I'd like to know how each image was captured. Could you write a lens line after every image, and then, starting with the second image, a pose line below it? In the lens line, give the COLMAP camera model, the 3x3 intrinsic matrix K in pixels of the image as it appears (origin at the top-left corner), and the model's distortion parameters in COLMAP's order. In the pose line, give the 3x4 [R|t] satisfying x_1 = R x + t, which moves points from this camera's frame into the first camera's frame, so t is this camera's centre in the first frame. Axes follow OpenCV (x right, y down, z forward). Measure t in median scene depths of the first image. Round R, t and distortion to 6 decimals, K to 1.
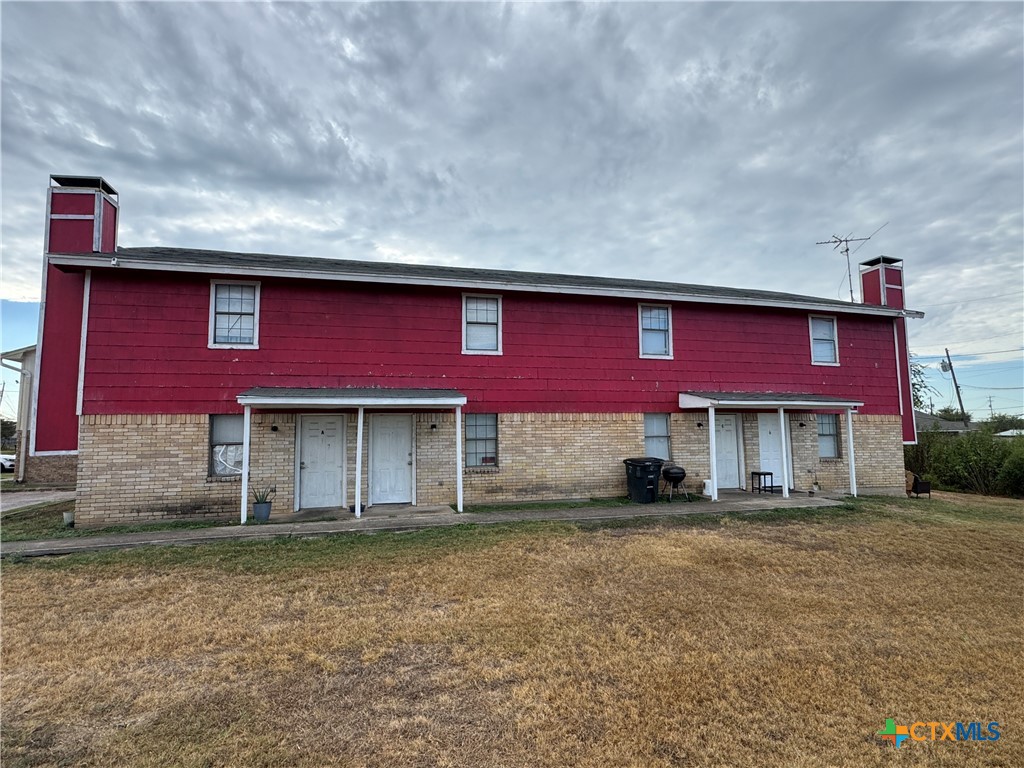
lens RADIAL K [[531.4, 0, 519.3], [0, 531.4, 381.4], [0, 0, 1]] dist [-0.028176, 0.004963]
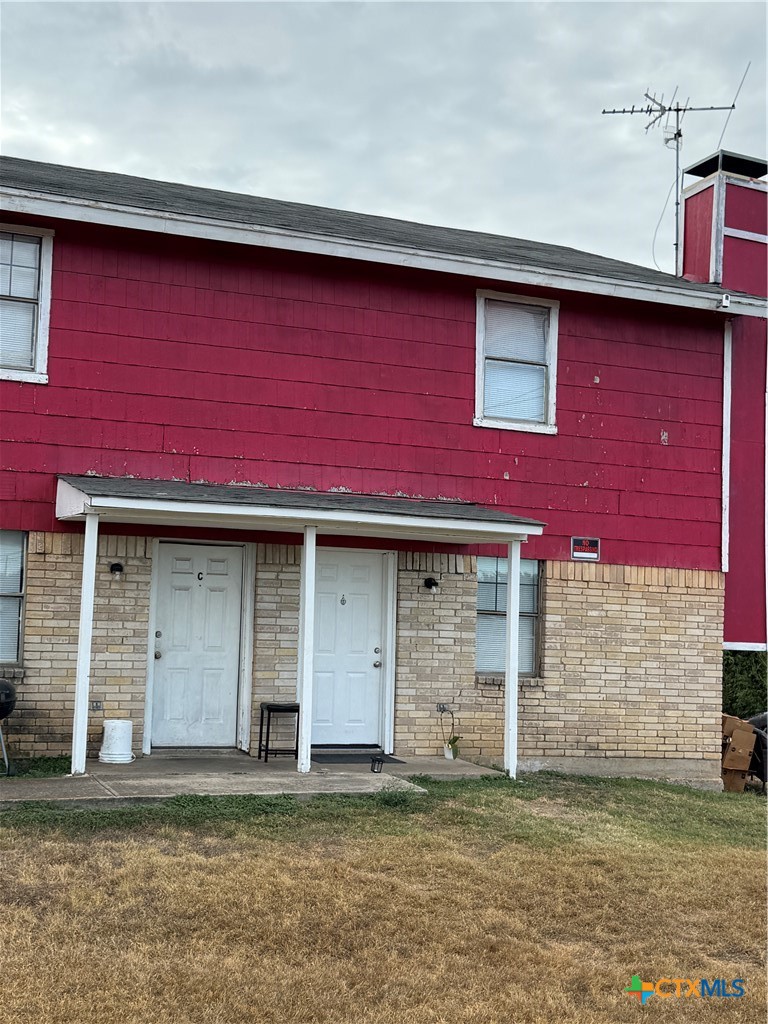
lens RADIAL K [[1388.5, 0, 417.4], [0, 1388.5, 514.2], [0, 0, 1]] dist [0.092163, 0.000000]
pose [[0.990569, 0.047188, 0.128636, 0.395757], [-0.049590, 0.998649, 0.015531, 0.018459], [-0.127729, -0.021764, 0.991570, 0.024693]]
